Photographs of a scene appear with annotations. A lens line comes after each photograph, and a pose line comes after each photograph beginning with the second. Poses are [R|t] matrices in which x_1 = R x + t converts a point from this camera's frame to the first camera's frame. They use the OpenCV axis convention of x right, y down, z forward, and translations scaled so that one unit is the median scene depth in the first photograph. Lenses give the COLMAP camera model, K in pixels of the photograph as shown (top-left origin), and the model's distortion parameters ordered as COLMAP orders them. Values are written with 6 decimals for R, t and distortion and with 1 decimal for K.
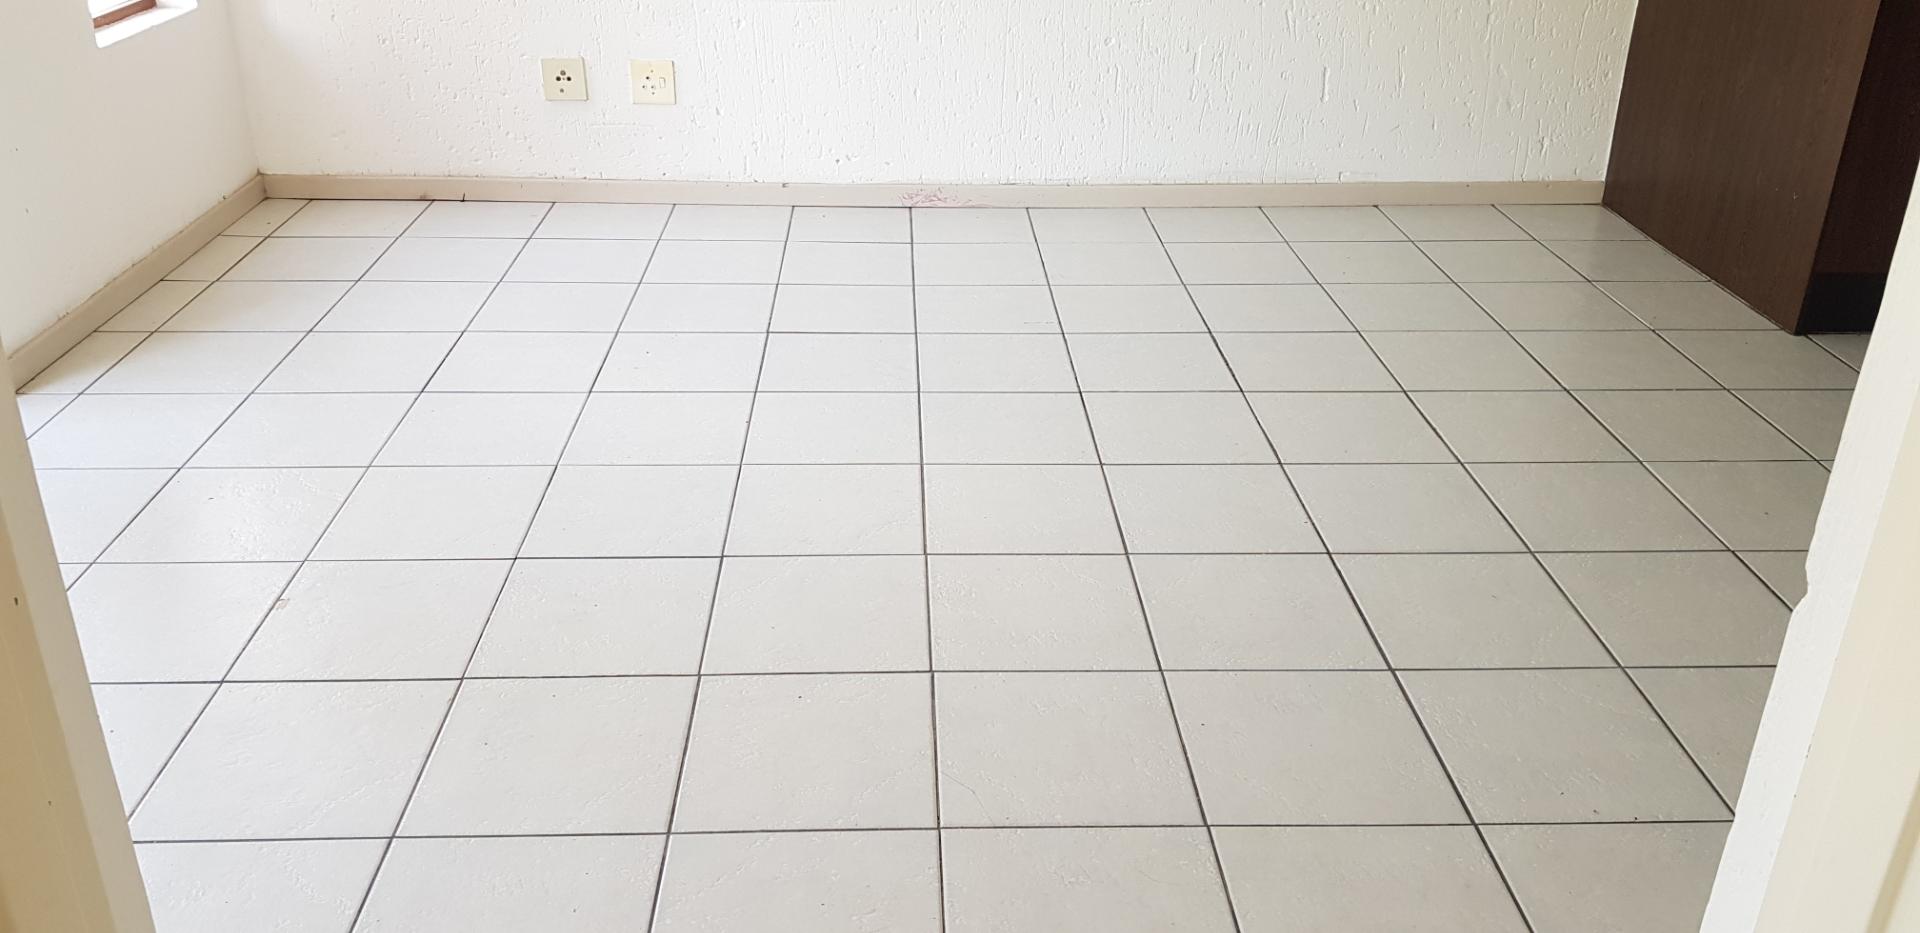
lens RADIAL K [[1516.5, 0, 958.0], [0, 1516.5, 467.0], [0, 0, 1]] dist [0.008151, -0.007890]
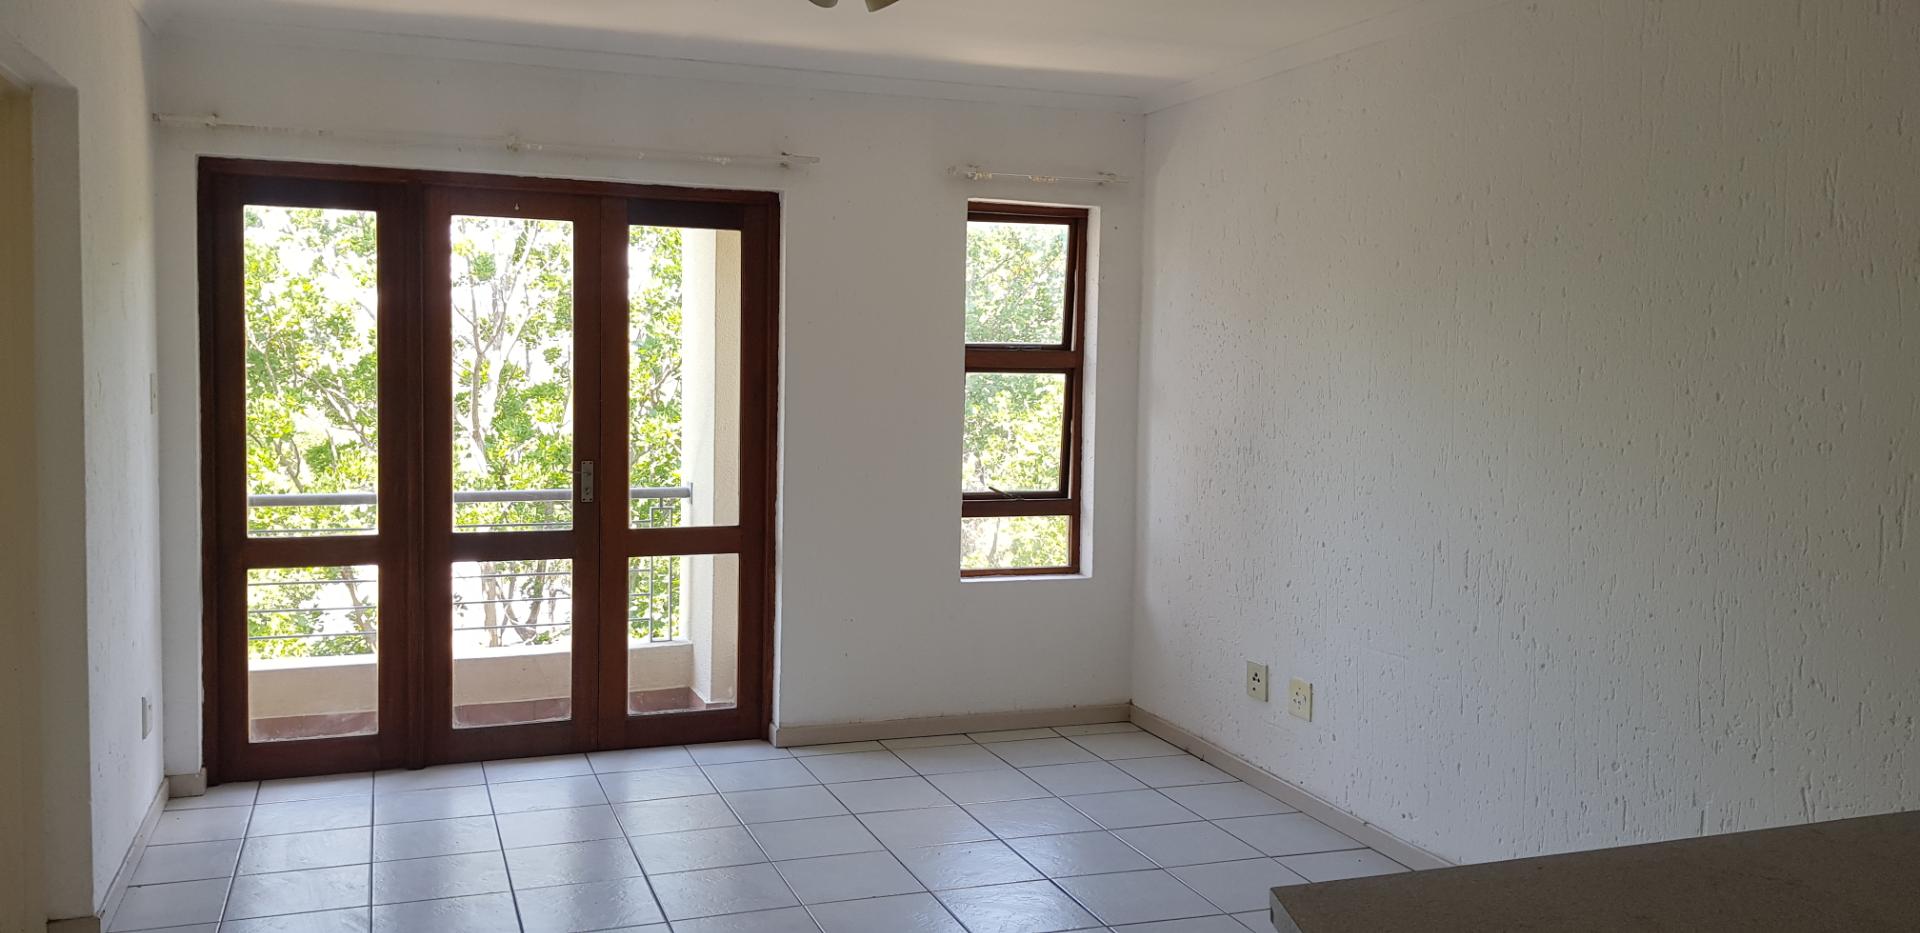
lens RADIAL K [[1516.5, 0, 960.2], [0, 1516.5, 468.3], [0, 0, 1]] dist [0.008151, -0.007890]
pose [[0.272852, 0.052800, -0.960606, 0.800147], [-0.428569, 0.900617, -0.072228, -0.217895], [0.861325, 0.431394, 0.268364, 0.407686]]
